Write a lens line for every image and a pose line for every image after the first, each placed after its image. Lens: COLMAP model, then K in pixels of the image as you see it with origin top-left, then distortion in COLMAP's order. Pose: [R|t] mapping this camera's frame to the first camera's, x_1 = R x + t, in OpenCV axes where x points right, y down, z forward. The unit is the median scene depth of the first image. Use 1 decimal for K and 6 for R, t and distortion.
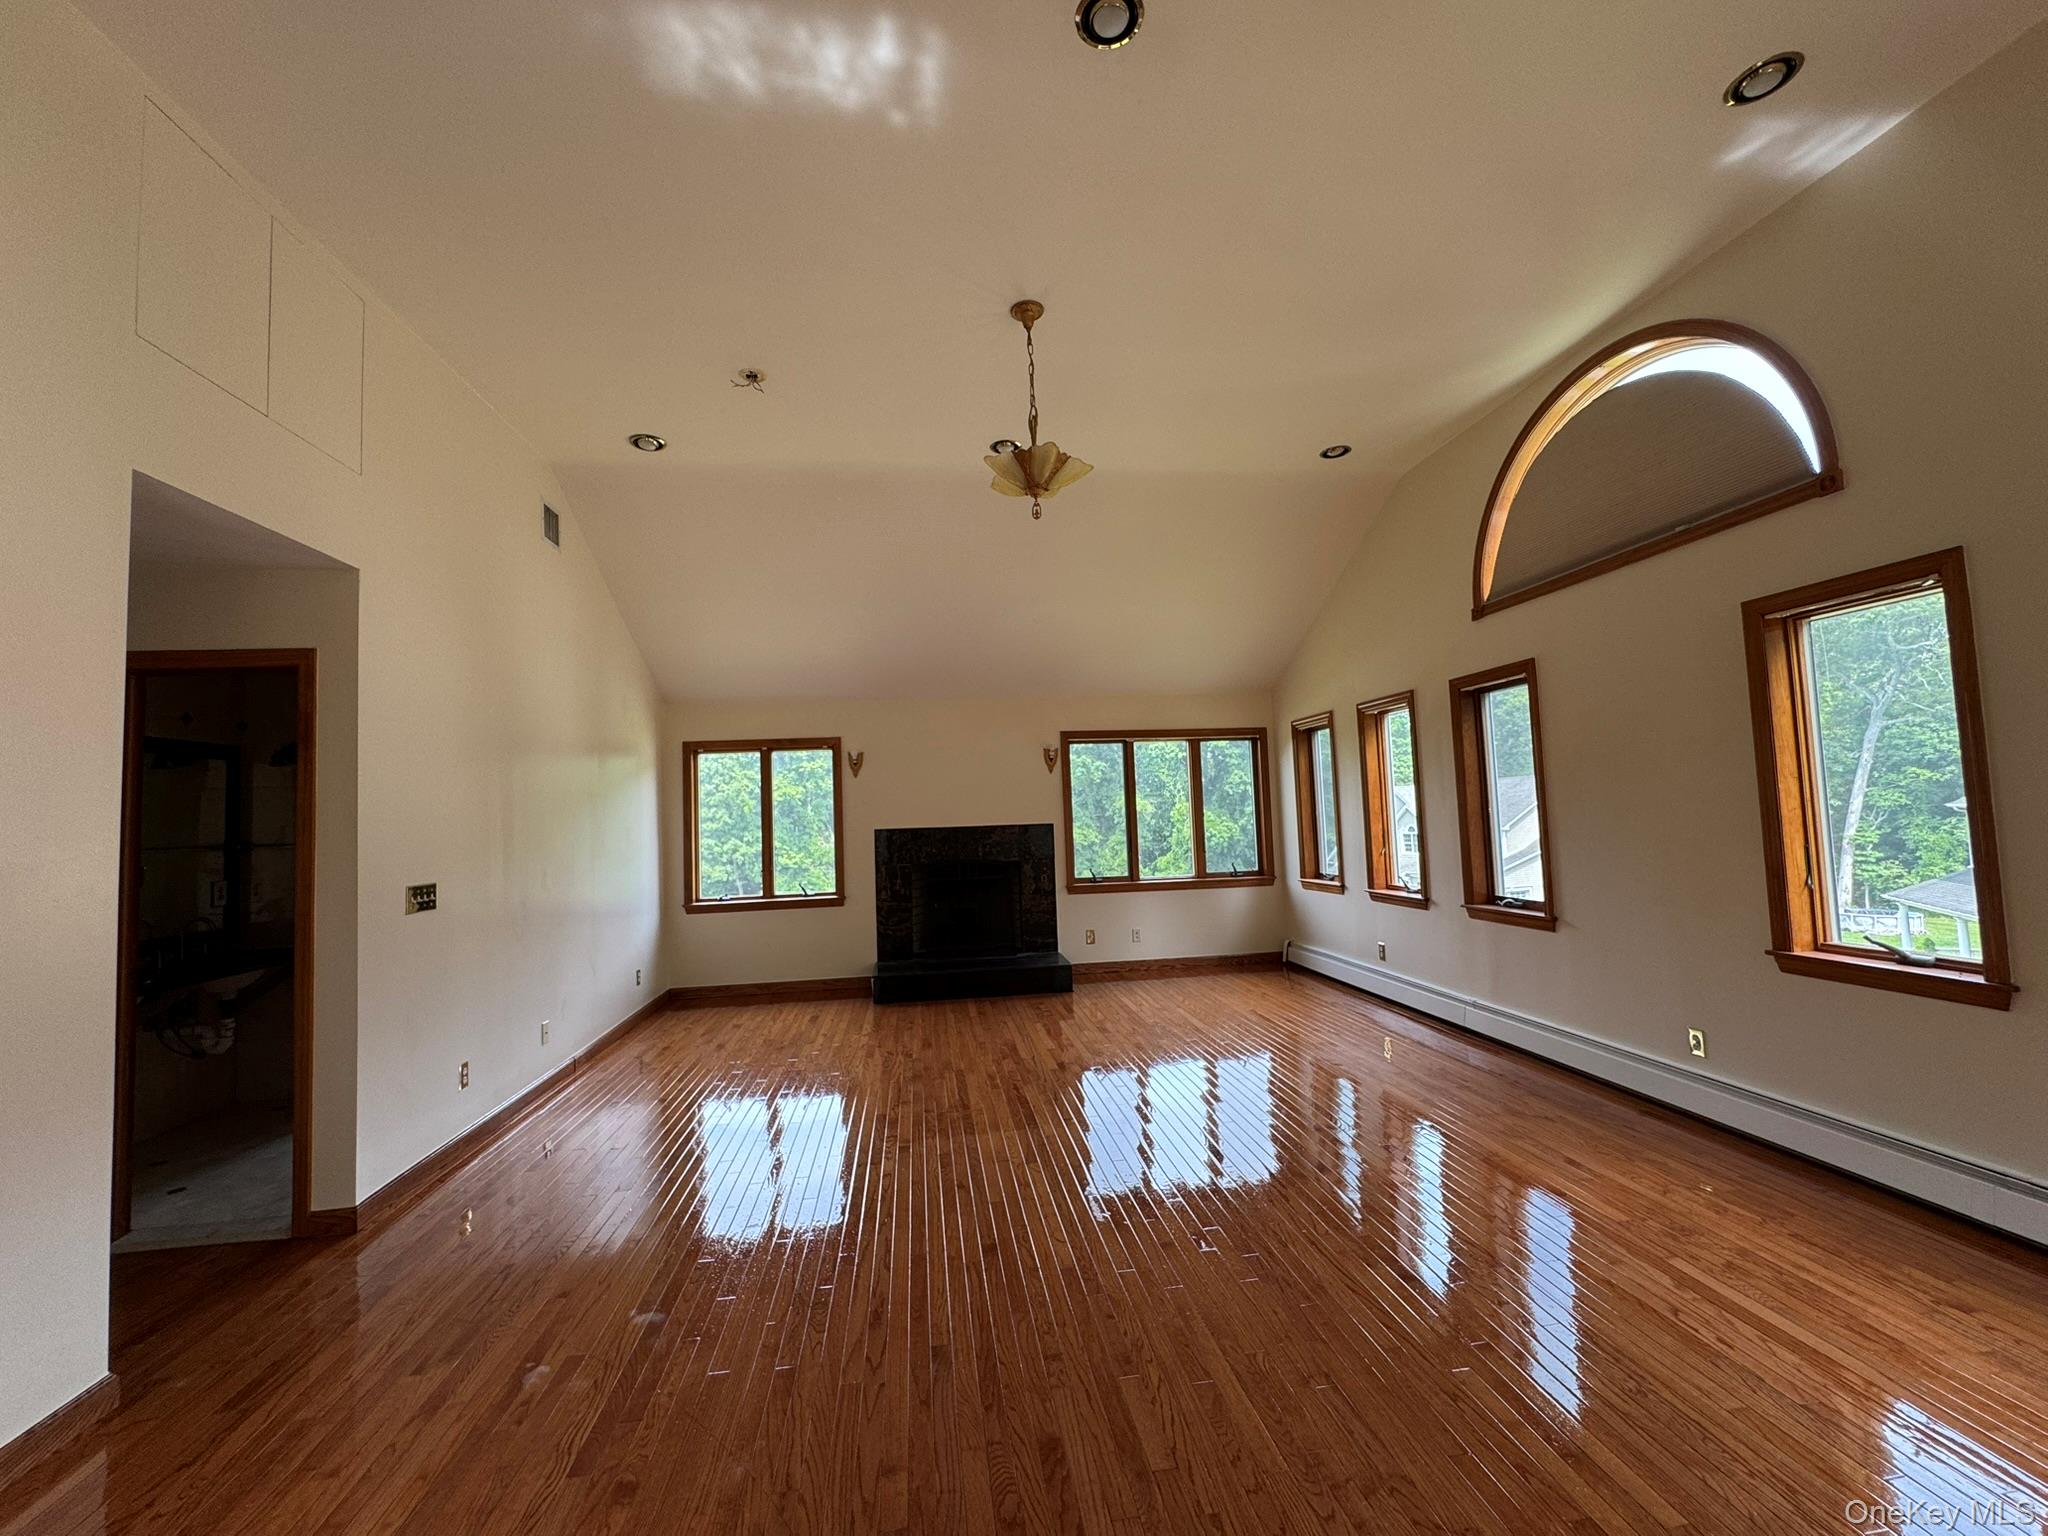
lens RADIAL K [[818.8, 0, 1020.0], [0, 818.8, 771.8], [0, 0, 1]] dist [-0.003717, 0.001305]
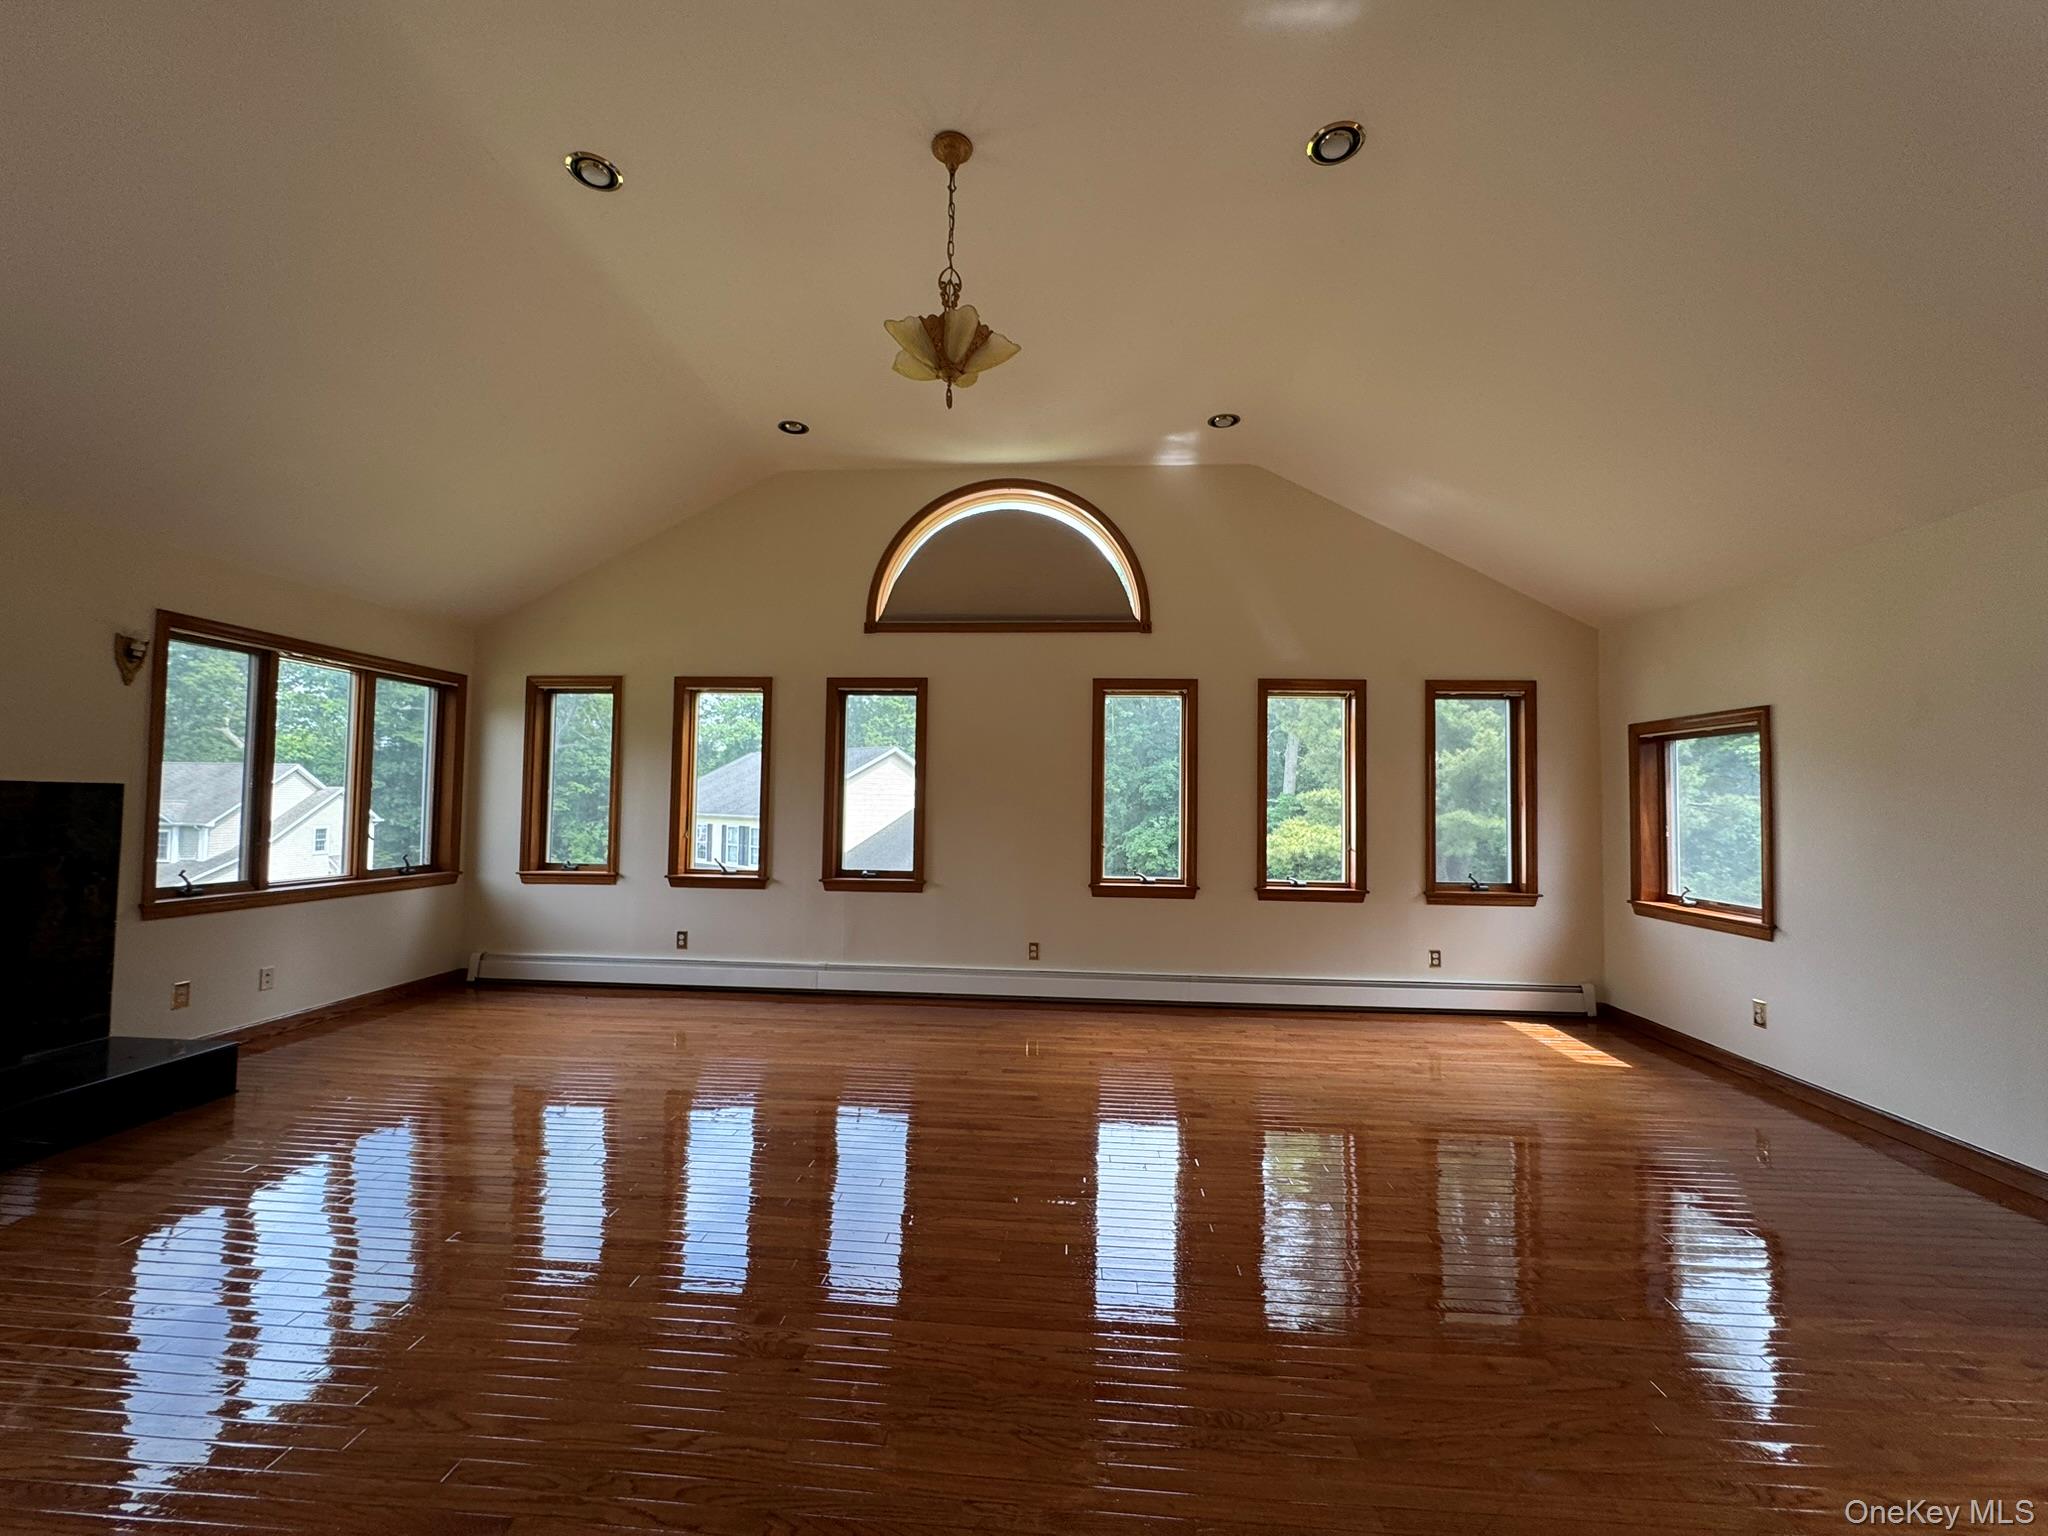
lens RADIAL K [[818.8, 0, 1020.0], [0, 818.8, 771.0], [0, 0, 1]] dist [-0.003717, 0.001305]
pose [[0.202070, 0.078040, 0.976257, -0.577843], [-0.077100, 0.994994, -0.063579, 0.075115], [-0.976332, -0.062422, 0.207075, 0.587768]]
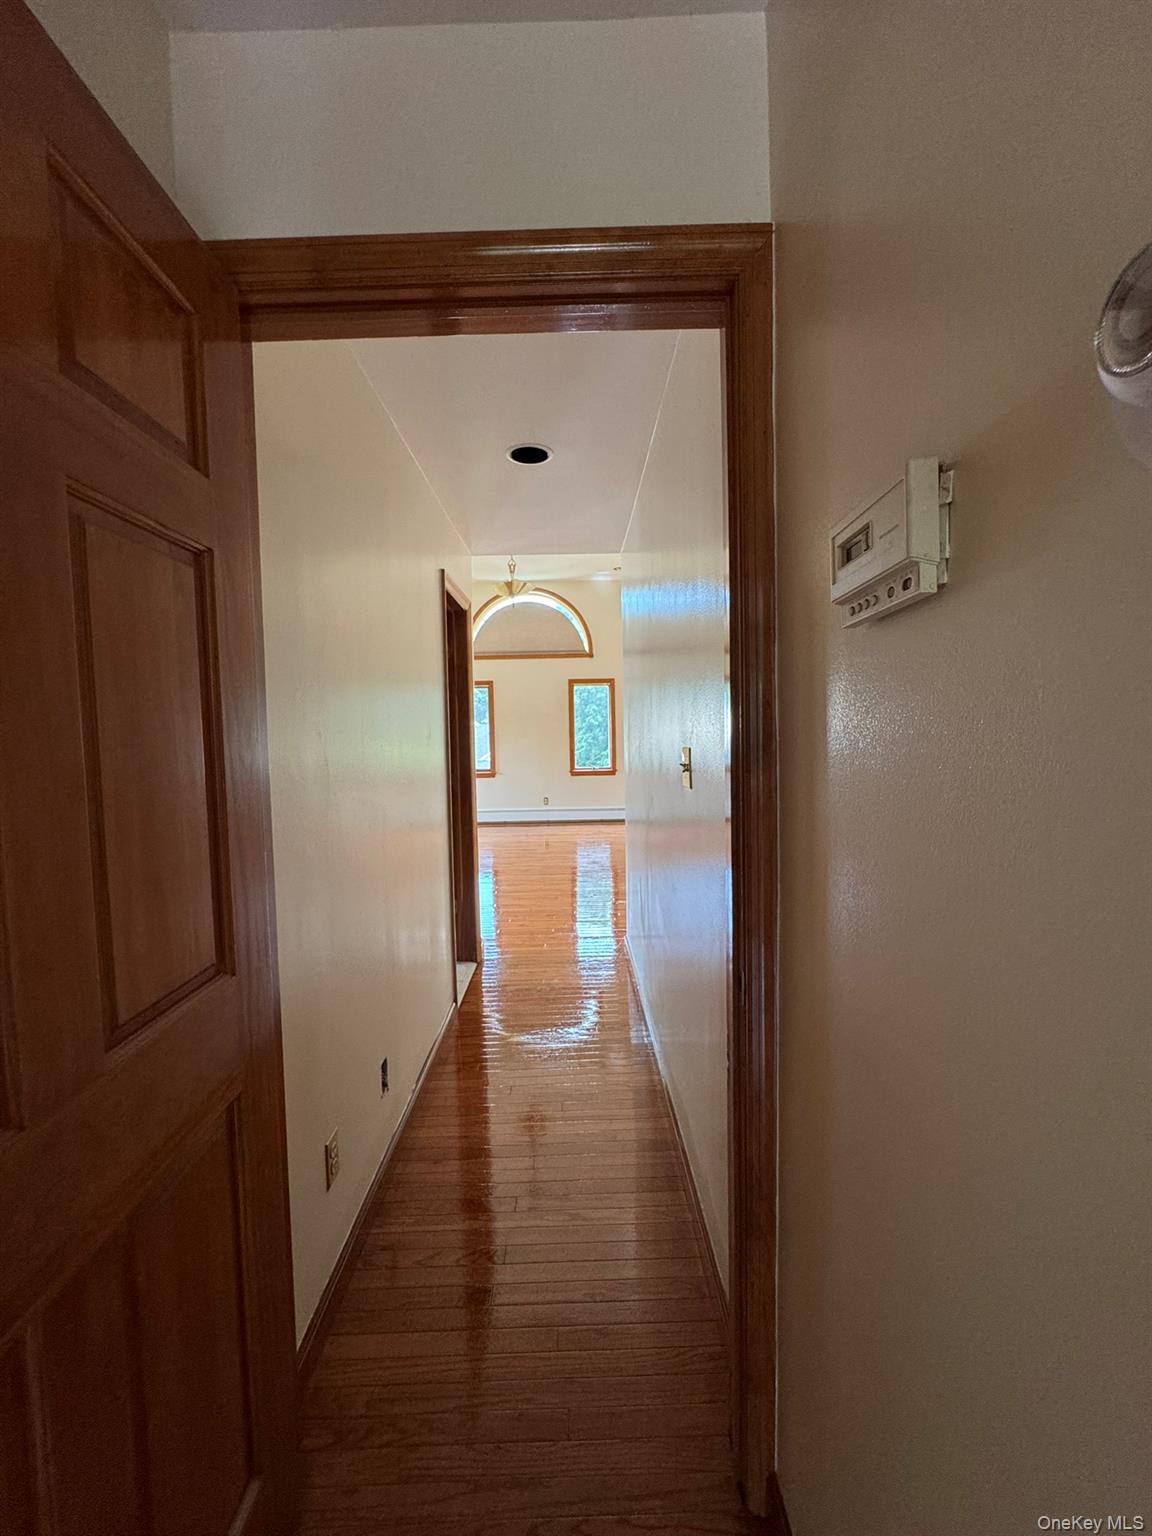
lens RADIAL K [[614.1, 0, 575.7], [0, 614.1, 760.2], [0, 0, 1]] dist [-0.003717, 0.001305]
pose [[0.119594, -0.006356, 0.992802, -1.436551], [-0.043856, 0.998970, 0.011679, 0.098918], [-0.991854, -0.044937, 0.119192, 0.457982]]
